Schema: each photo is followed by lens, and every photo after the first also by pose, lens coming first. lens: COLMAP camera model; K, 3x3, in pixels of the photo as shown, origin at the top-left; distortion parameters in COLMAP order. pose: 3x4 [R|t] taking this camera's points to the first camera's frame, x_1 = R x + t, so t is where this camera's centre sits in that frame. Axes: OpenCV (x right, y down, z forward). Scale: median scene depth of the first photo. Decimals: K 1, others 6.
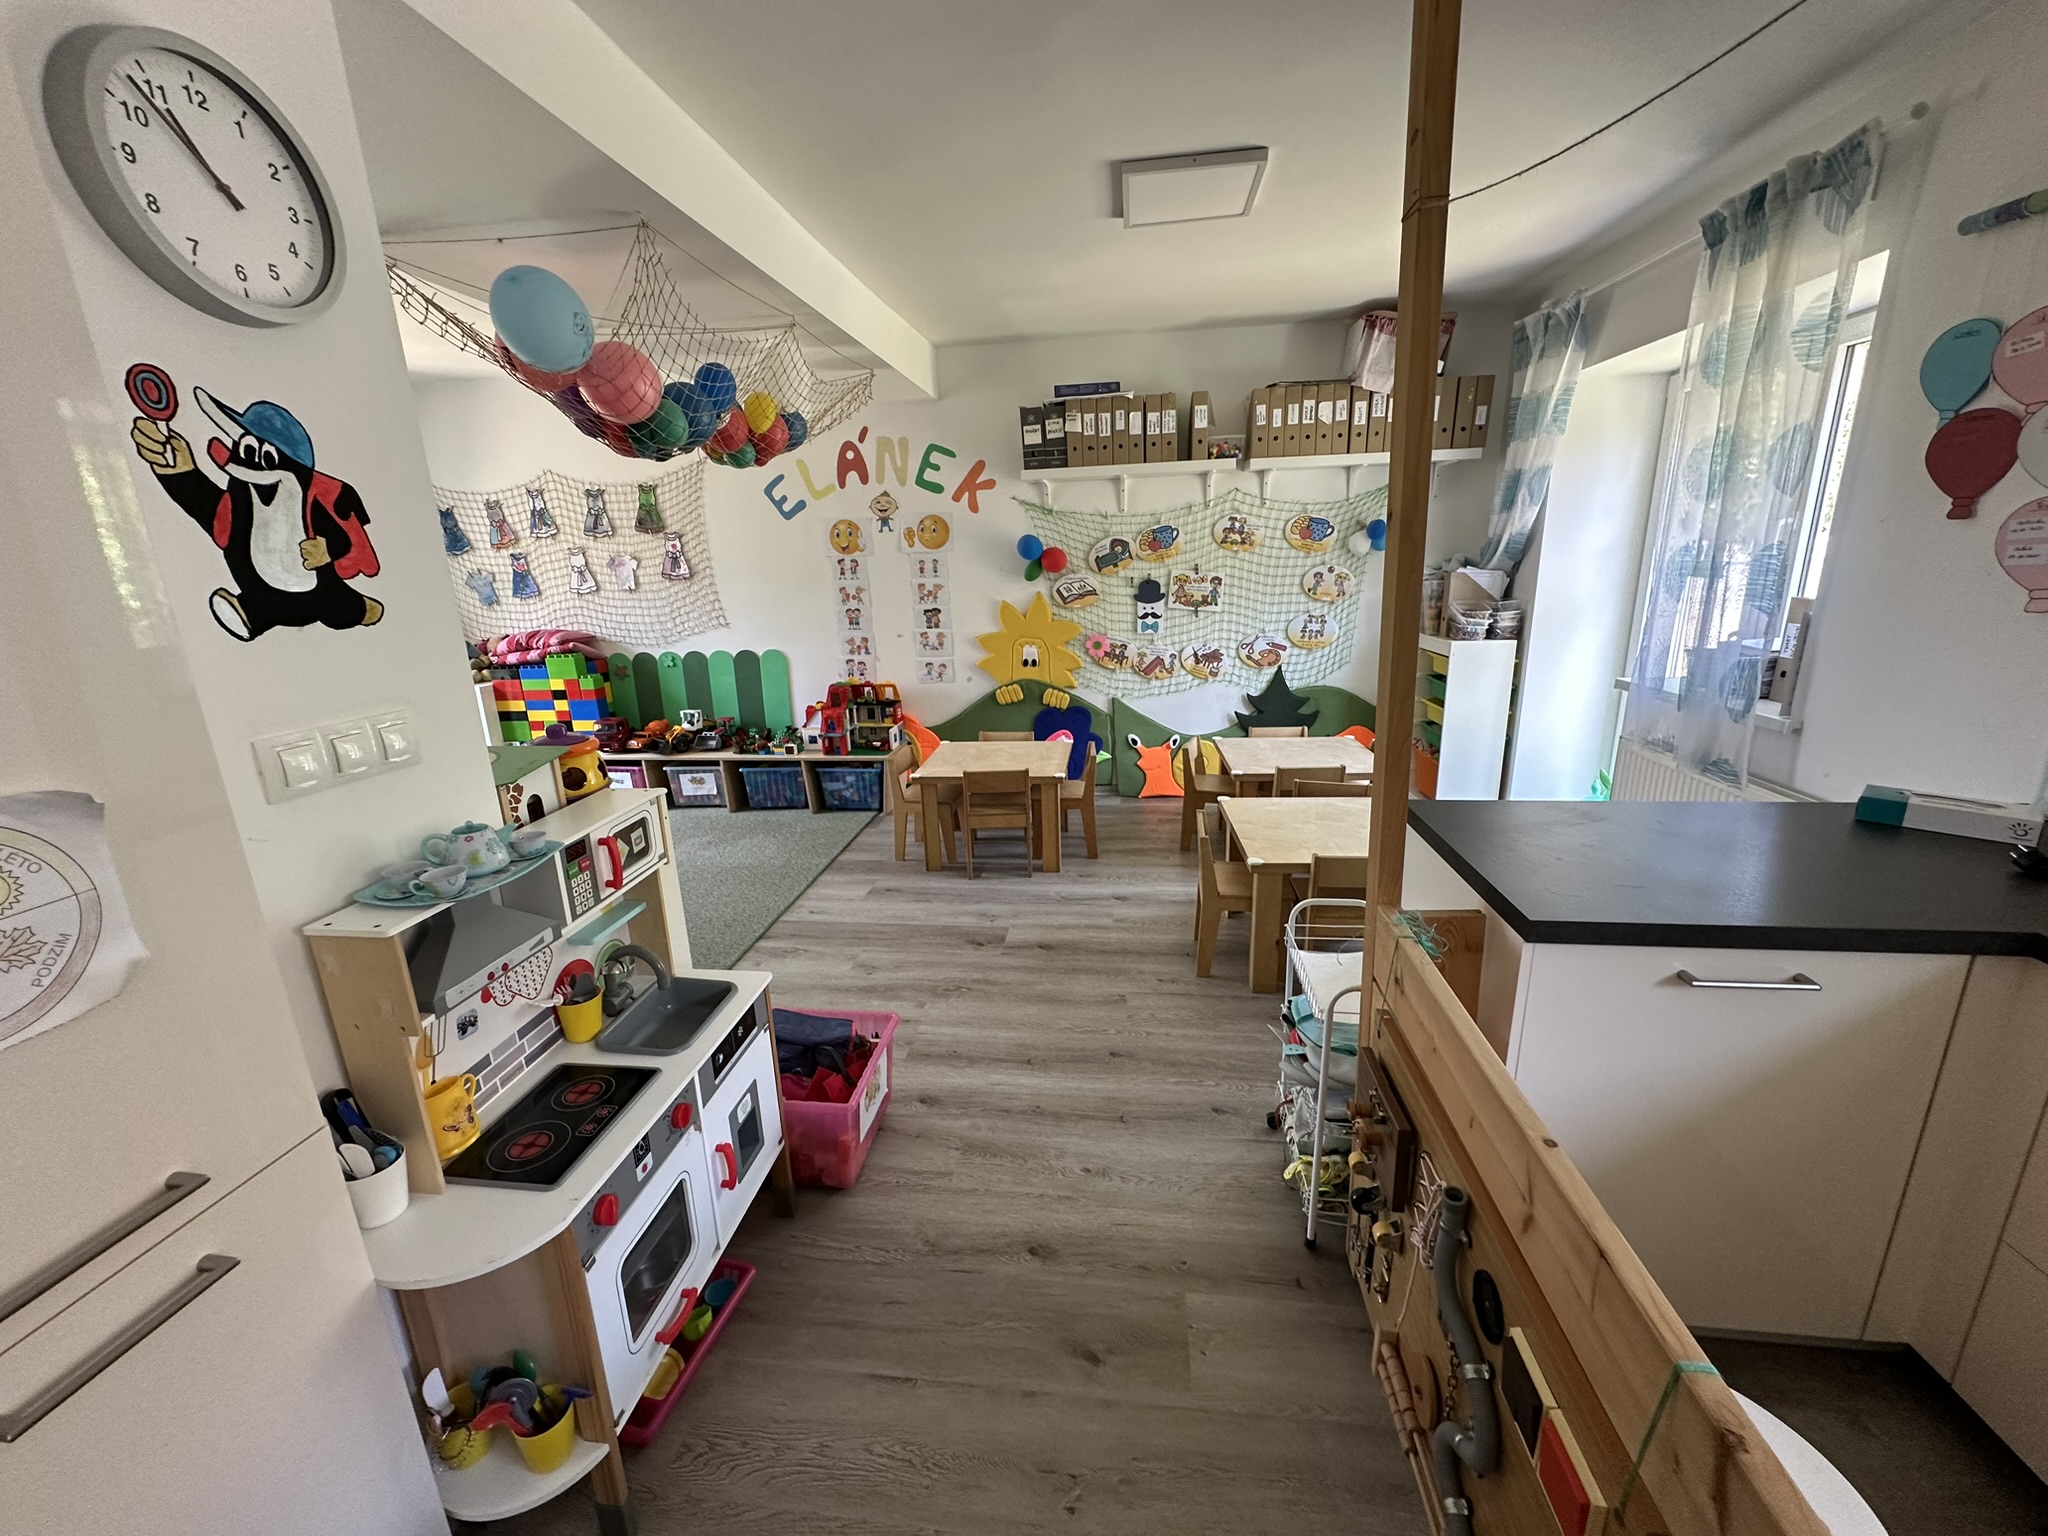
lens RADIAL K [[826.4, 0, 1021.3], [0, 826.4, 775.0], [0, 0, 1]] dist [0.003113, 0.000581]
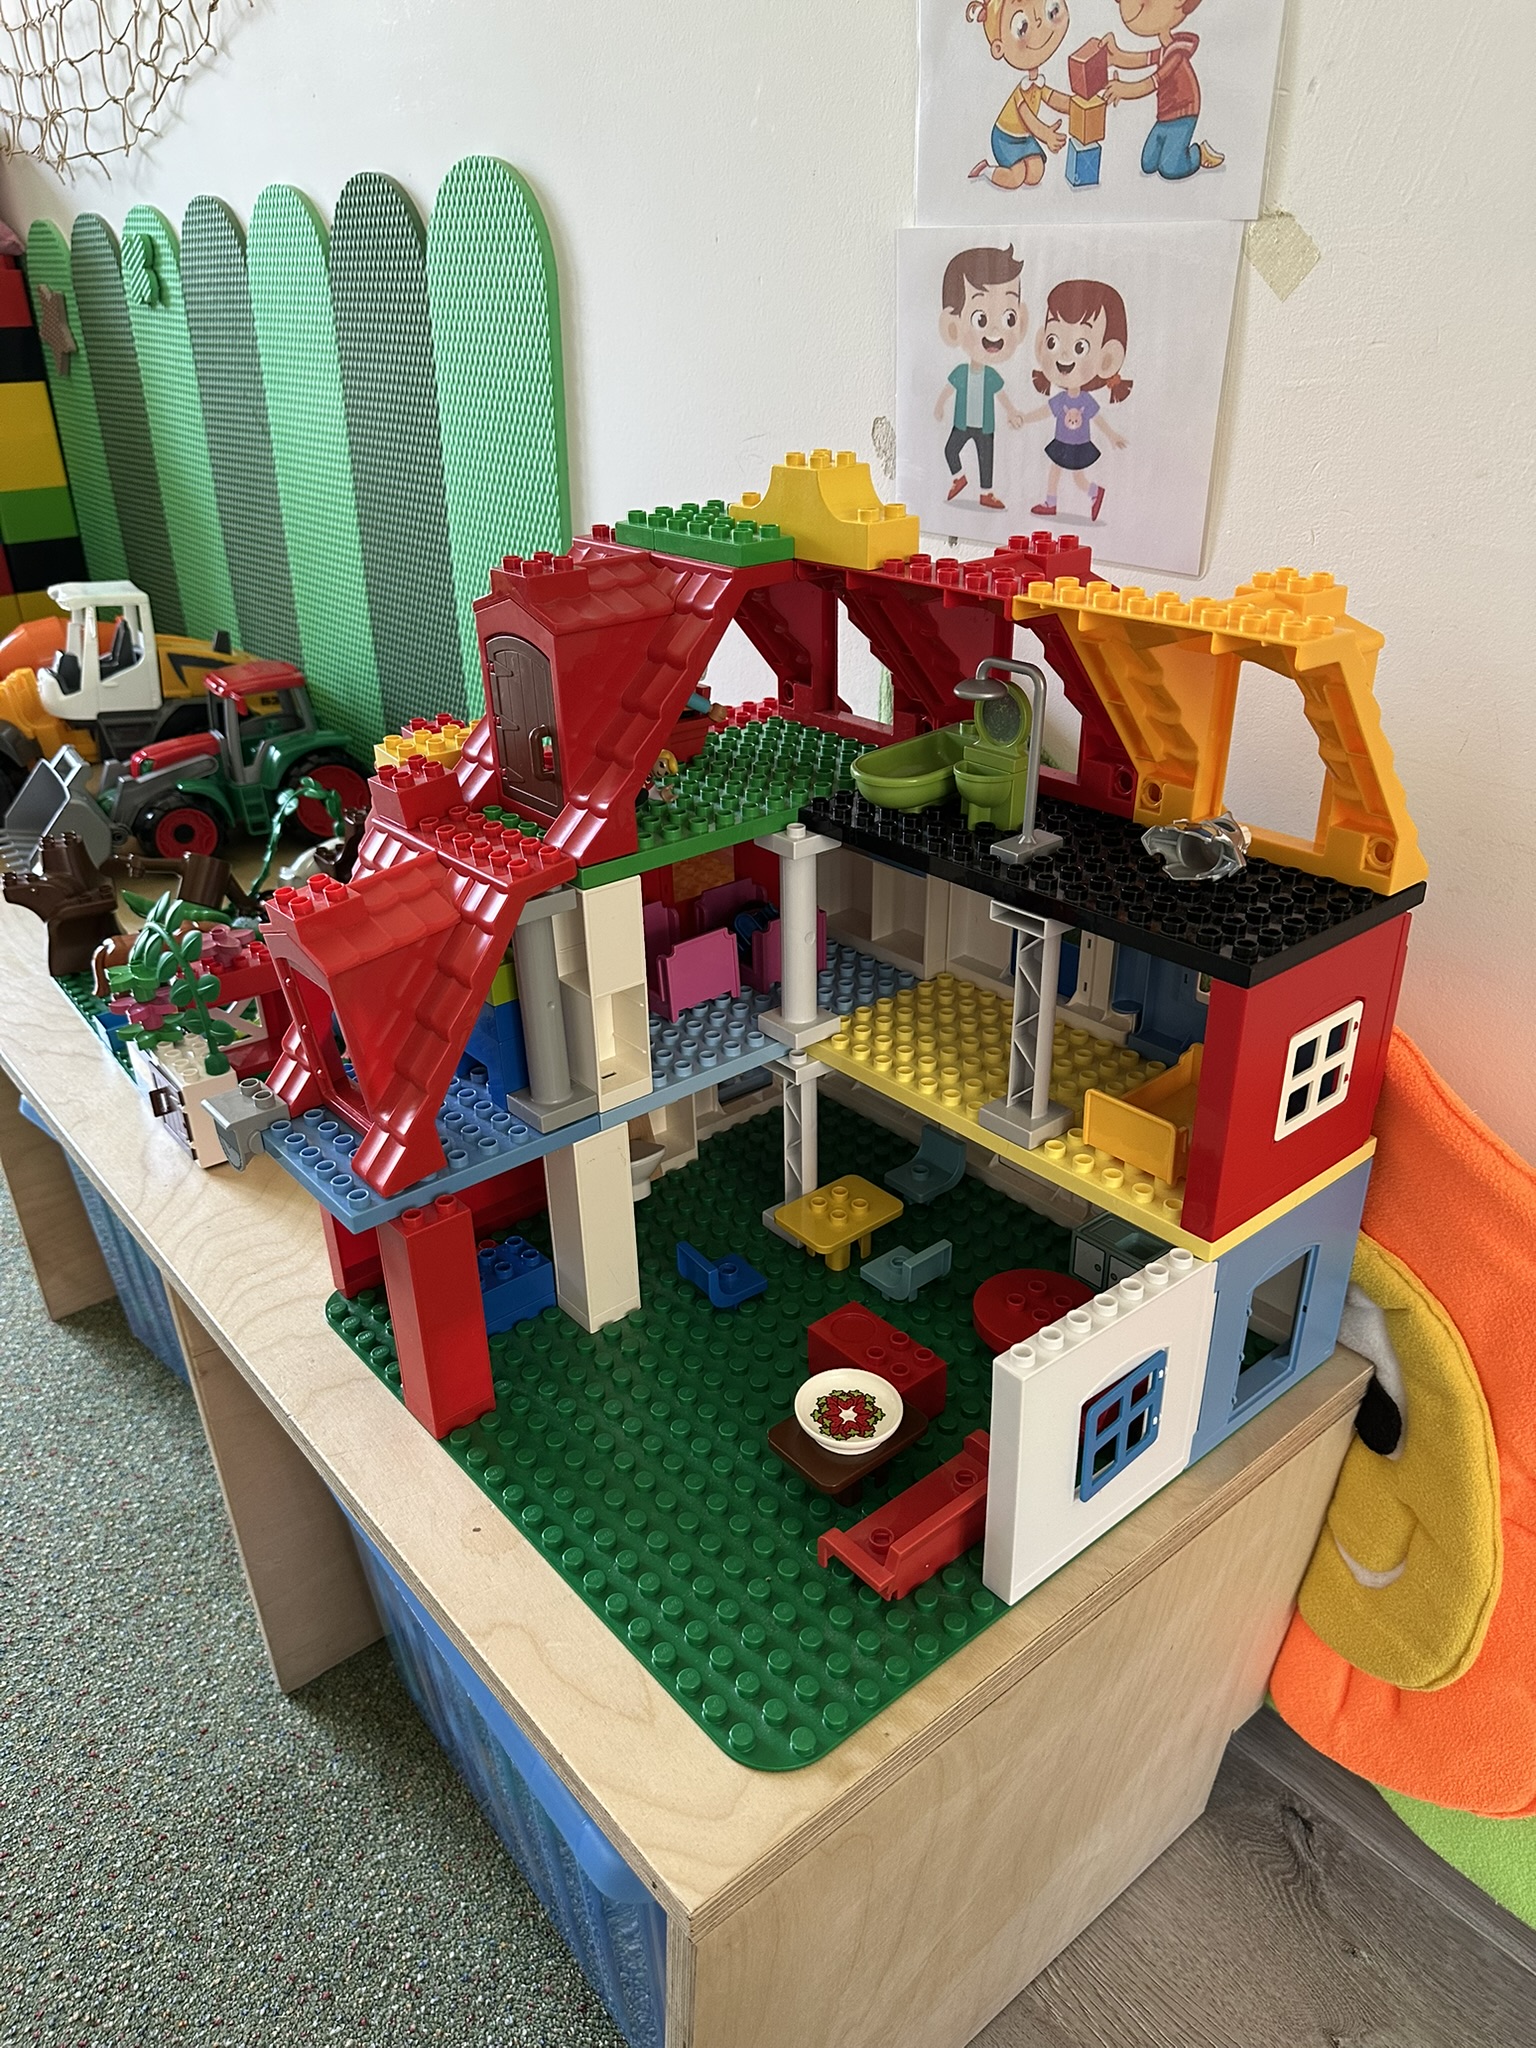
lens RADIAL K [[1472.7, 0, 767.7], [0, 1472.7, 1025.4], [0, 0, 1]] dist [-0.009152, -0.007212]
pose [[0.735314, 0.329048, -0.592487, -0.108373], [-0.180786, 0.937782, 0.296448, -0.106316], [0.653169, -0.110869, 0.749051, 0.865796]]
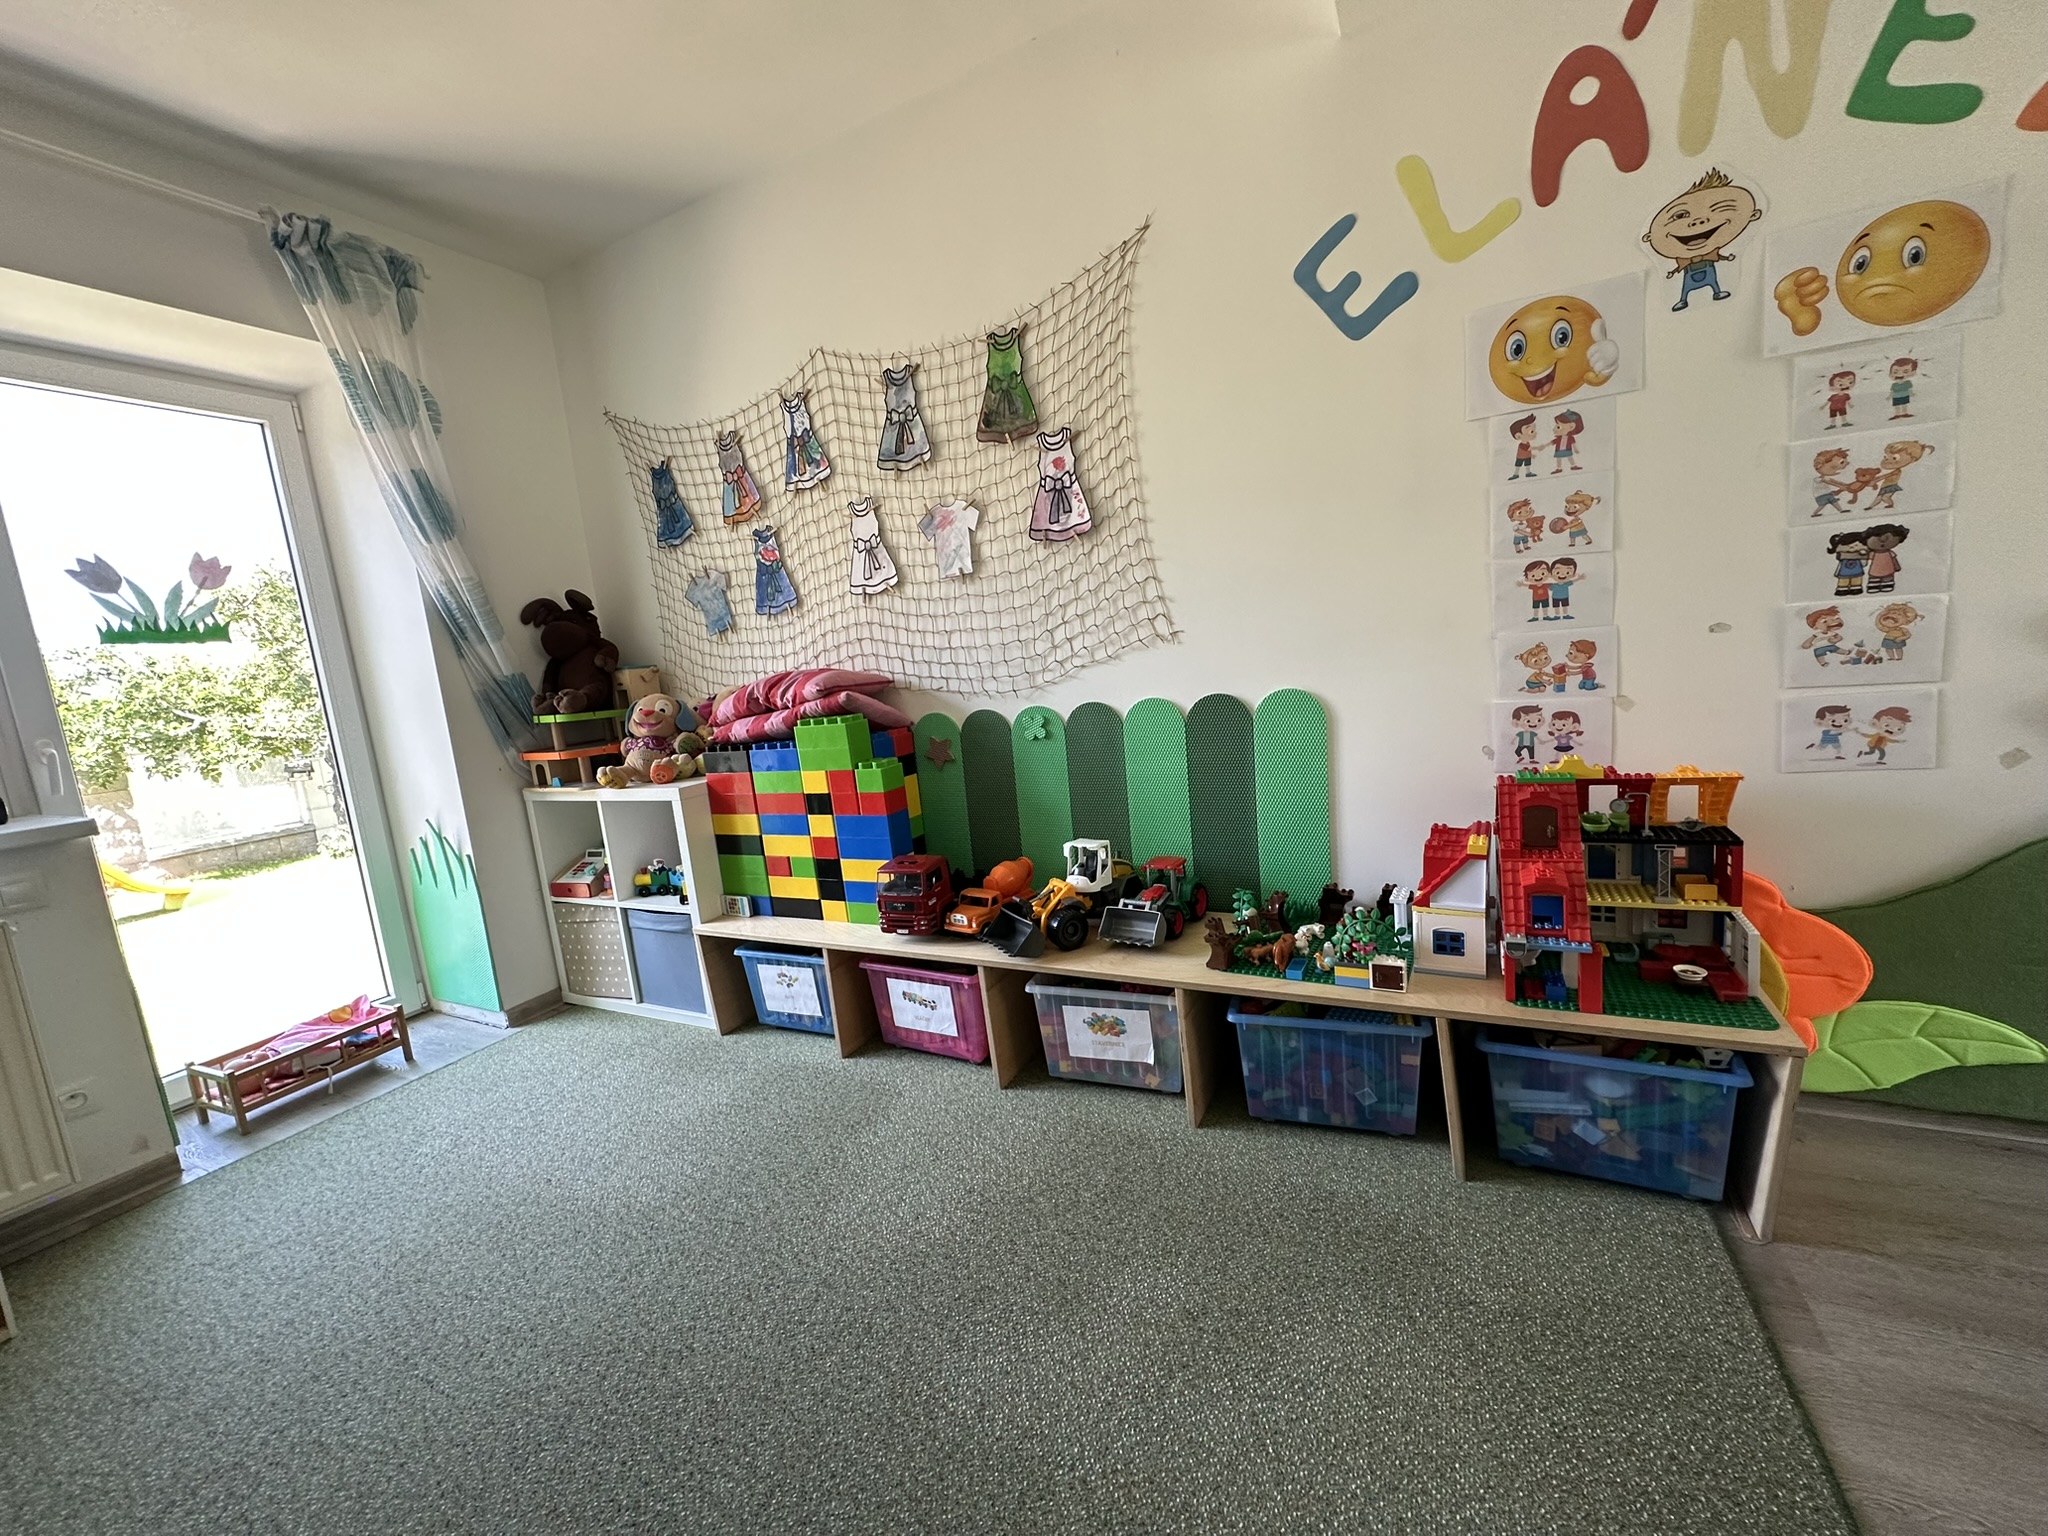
lens RADIAL K [[826.4, 0, 1026.8], [0, 826.4, 769.9], [0, 0, 1]] dist [0.003113, 0.000581]
pose [[0.942181, -0.010295, -0.334945, -0.290977], [-0.021748, 0.995542, -0.091776, -0.075999], [0.334397, 0.093754, 0.937757, 0.600749]]
